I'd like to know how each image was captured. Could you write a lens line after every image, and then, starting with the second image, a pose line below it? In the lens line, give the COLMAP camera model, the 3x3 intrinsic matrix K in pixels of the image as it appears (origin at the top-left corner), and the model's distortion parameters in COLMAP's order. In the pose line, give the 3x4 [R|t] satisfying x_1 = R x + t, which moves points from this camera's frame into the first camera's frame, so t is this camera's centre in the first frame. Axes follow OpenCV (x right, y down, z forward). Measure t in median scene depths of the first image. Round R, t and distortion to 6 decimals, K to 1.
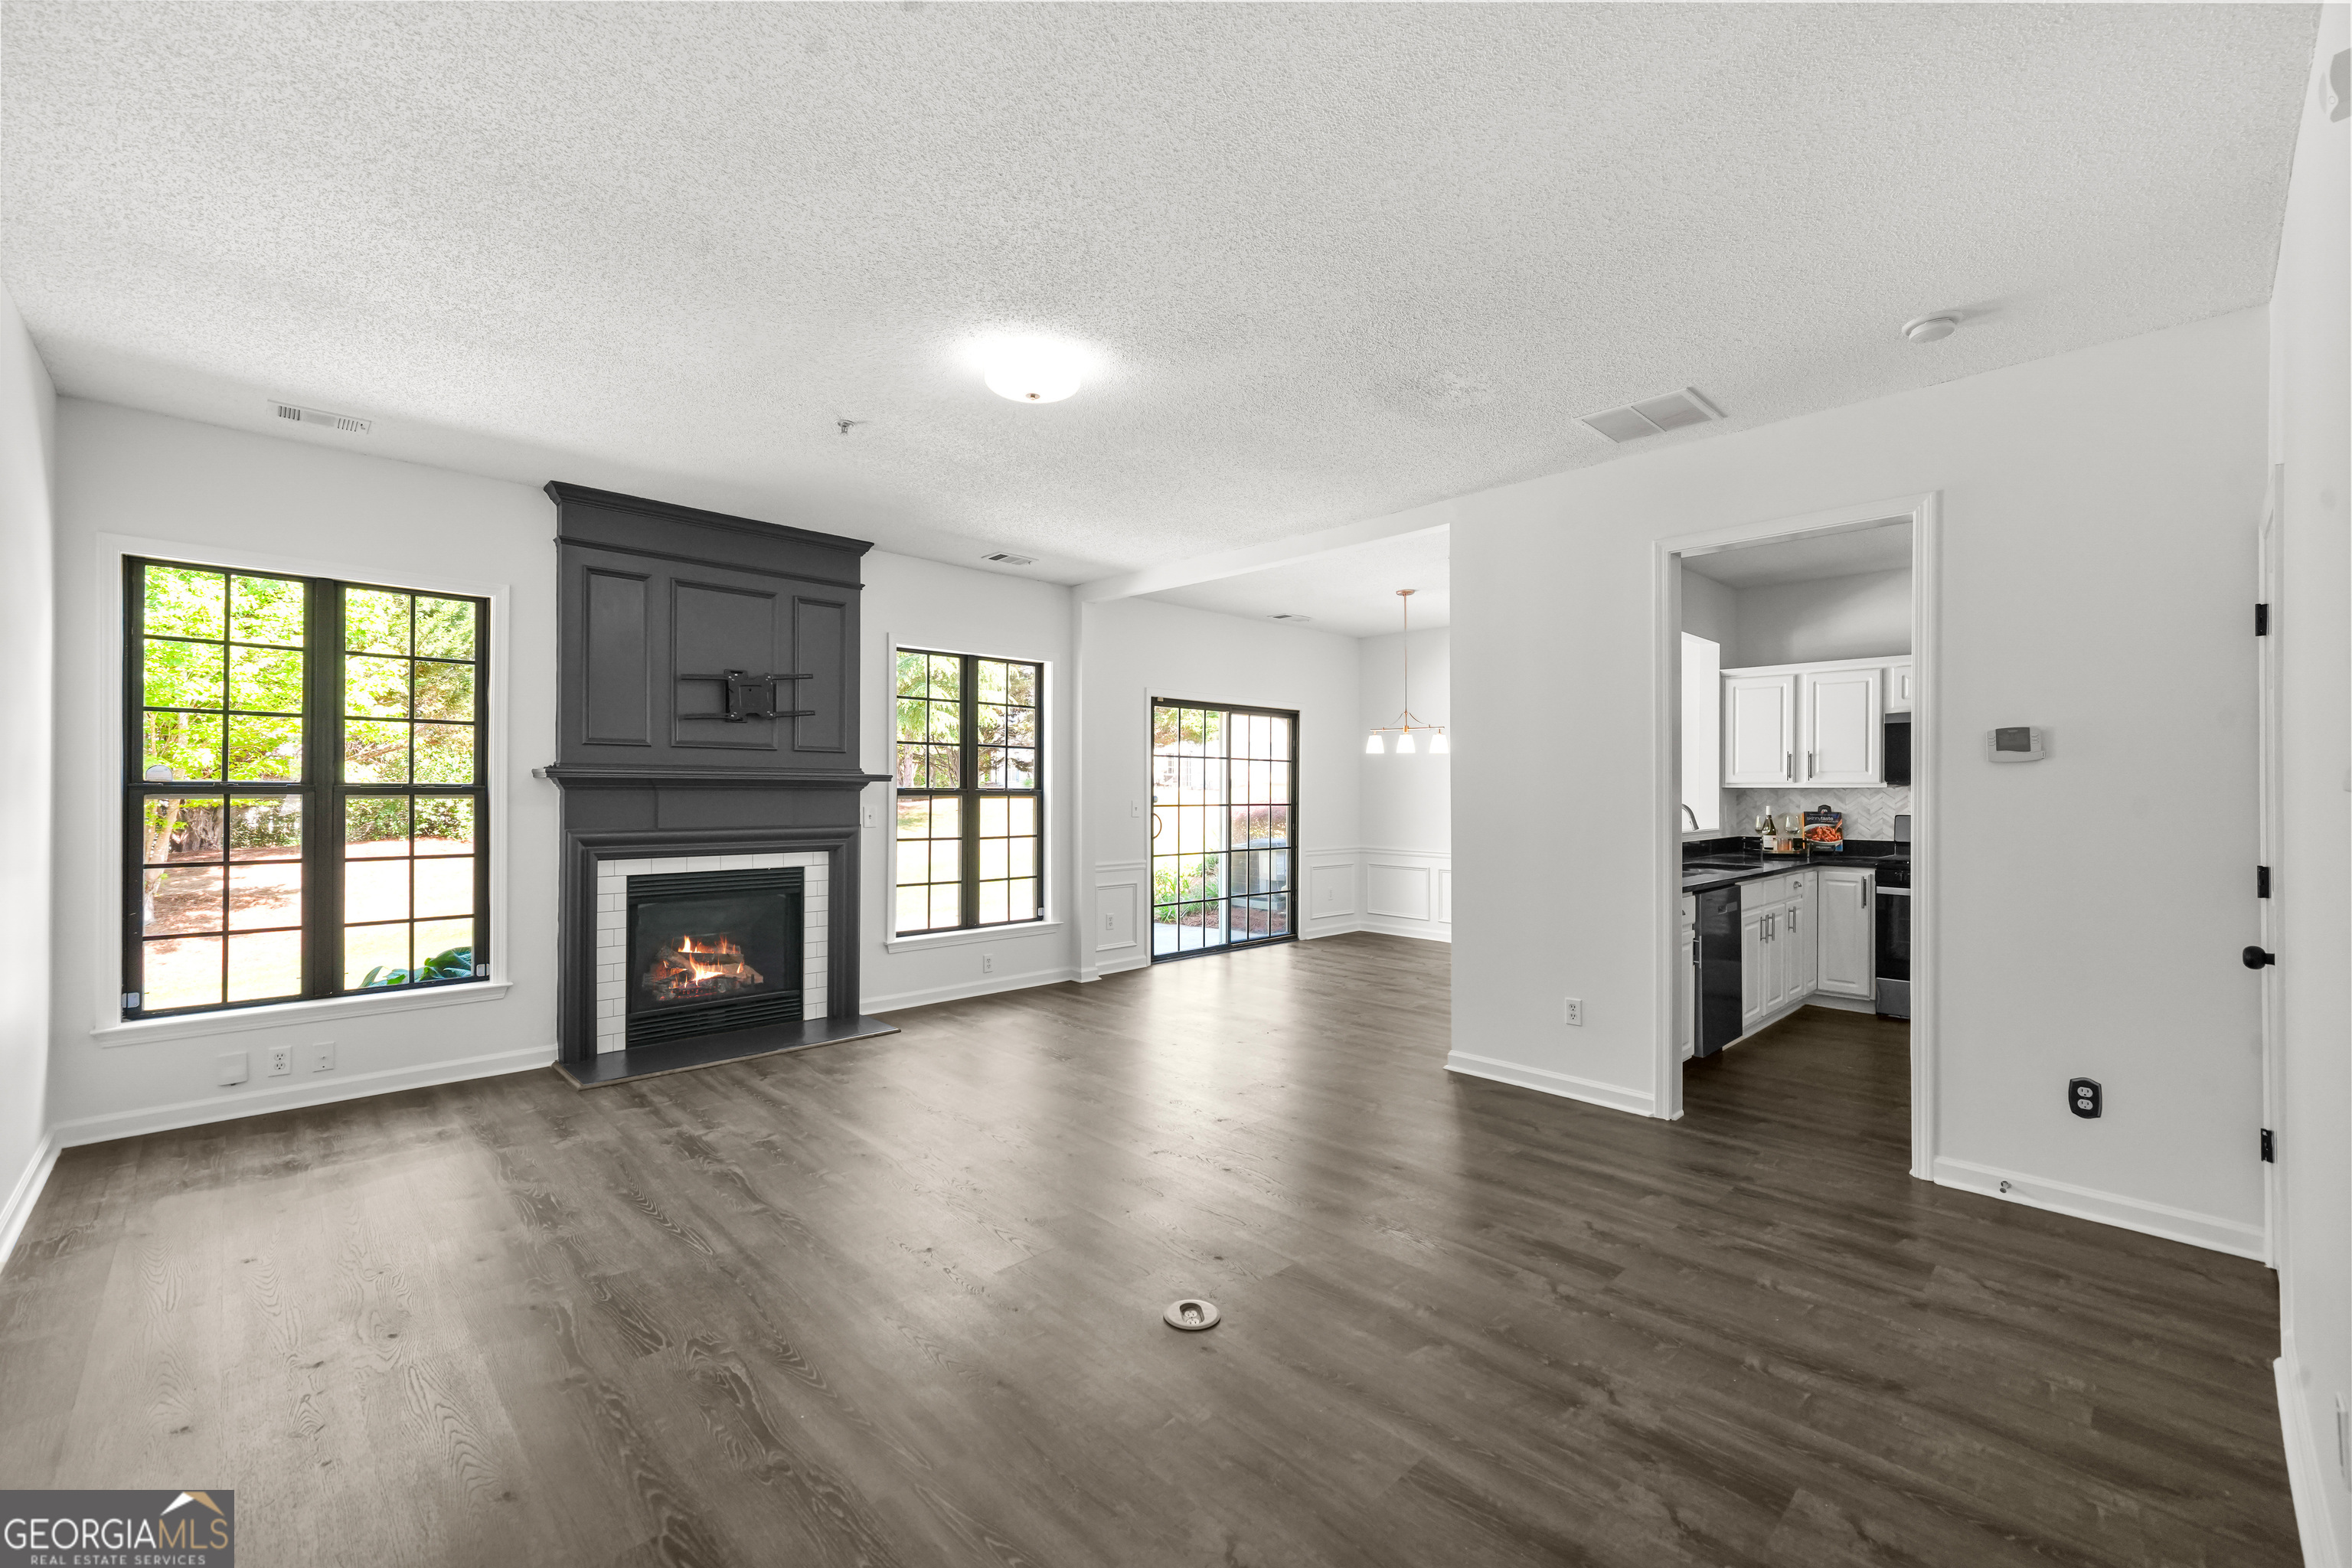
lens RADIAL K [[981.7, 0, 1147.2], [0, 981.7, 793.9], [0, 0, 1]] dist [0.006224, 0.001035]
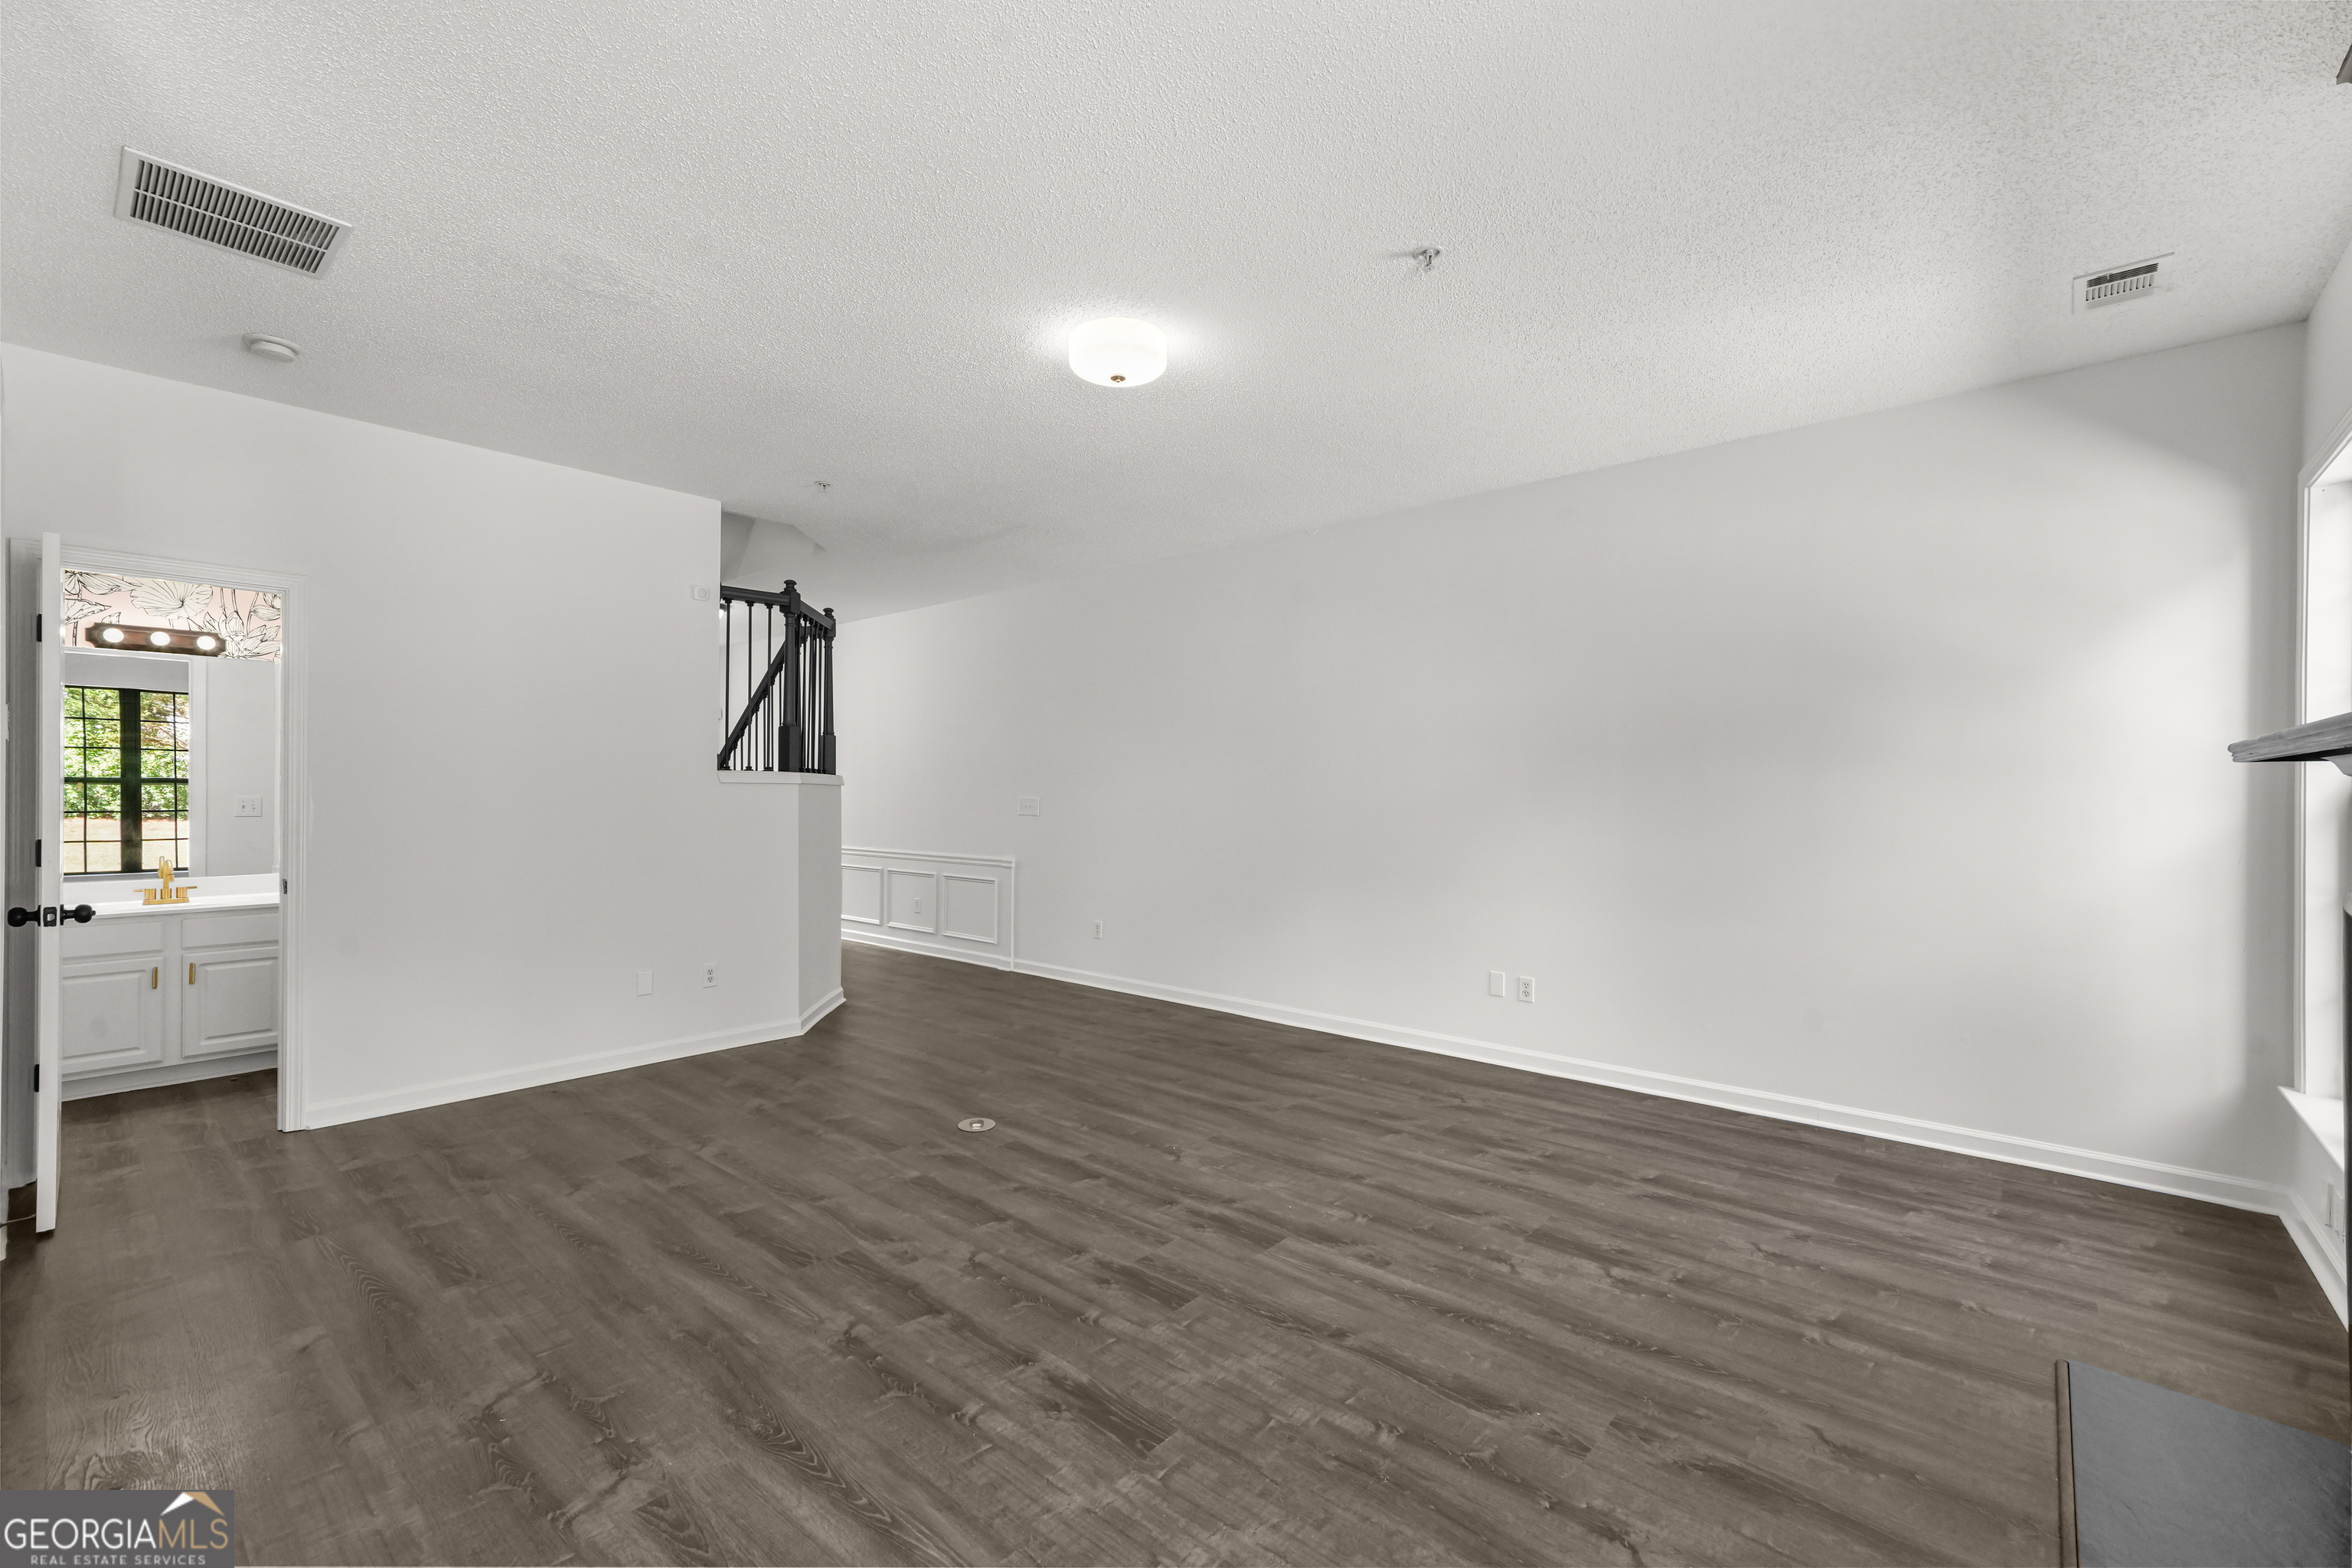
lens RADIAL K [[981.7, 0, 1161.0], [0, 981.7, 800.1], [0, 0, 1]] dist [0.006224, 0.001035]
pose [[-0.995259, -0.007515, -0.096972, -0.047118], [-0.008344, 0.999932, 0.008142, 0.002216], [0.096904, 0.008912, -0.995254, 1.349709]]
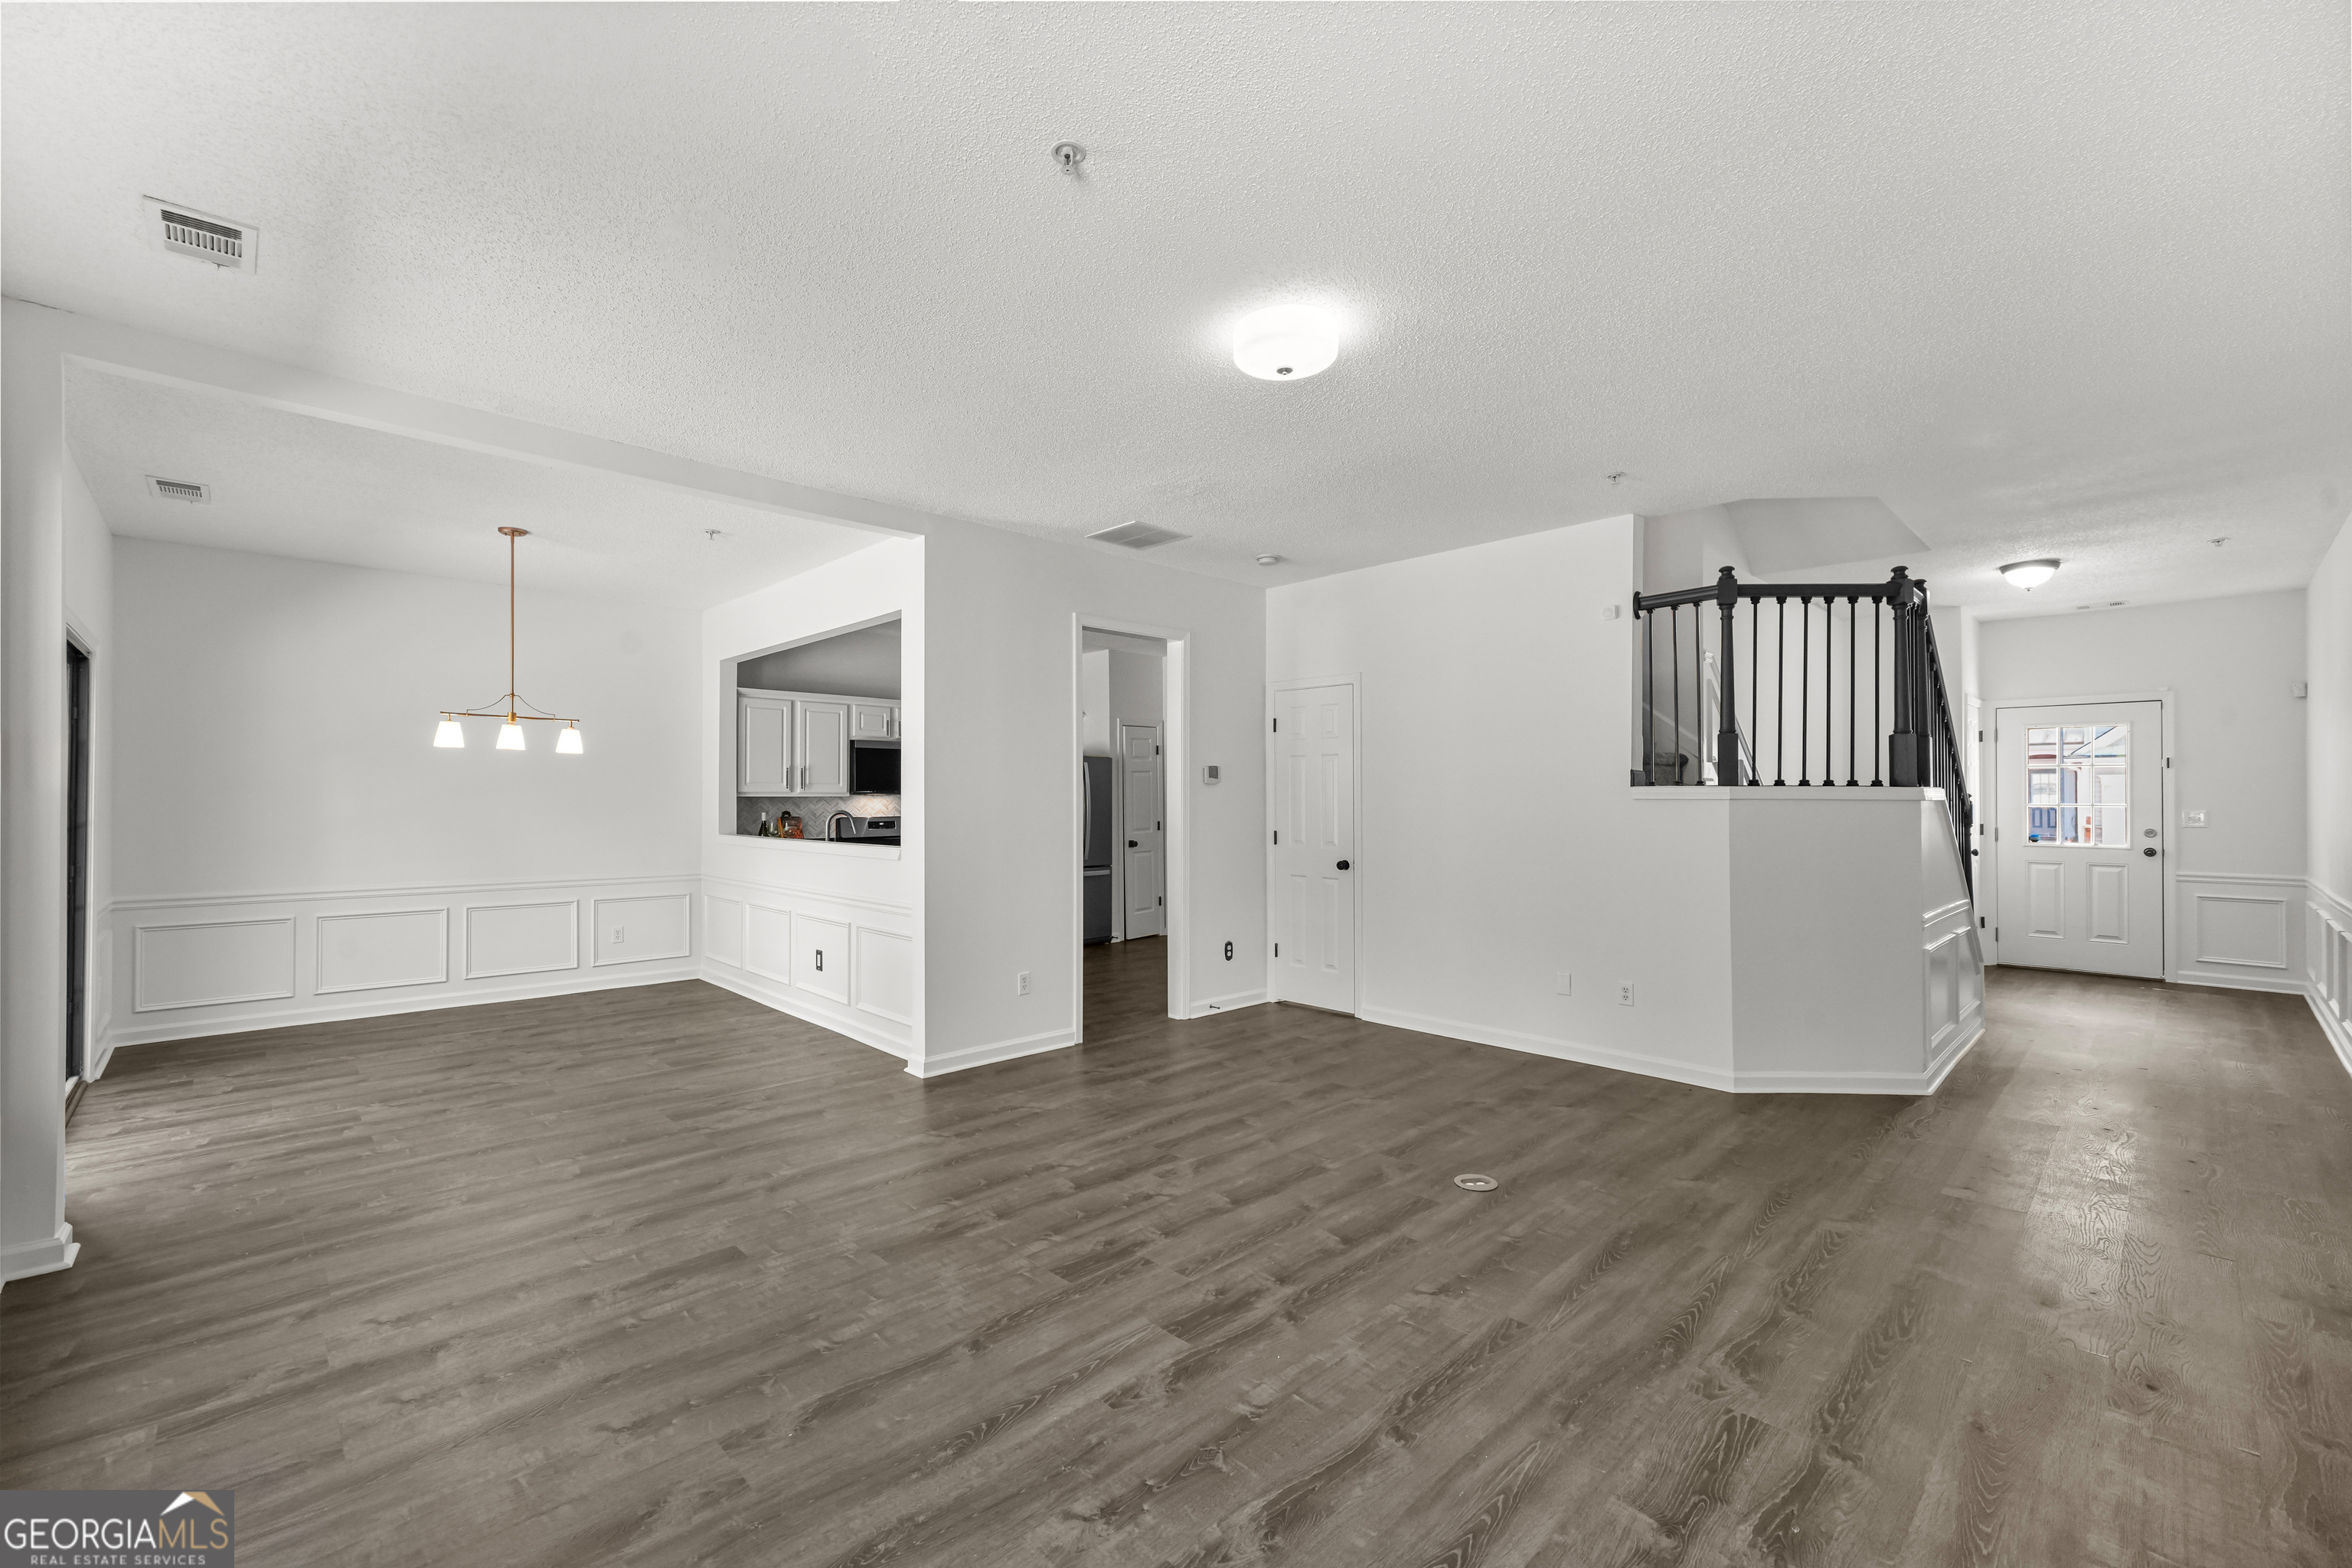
lens RADIAL K [[981.7, 0, 1153.3], [0, 981.7, 781.1], [0, 0, 1]] dist [0.006224, 0.001035]
pose [[-0.013377, 0.015128, 0.999796, -0.705027], [0.002222, 0.999884, -0.015100, -0.007517], [-0.999908, 0.002019, -0.013409, 0.775797]]
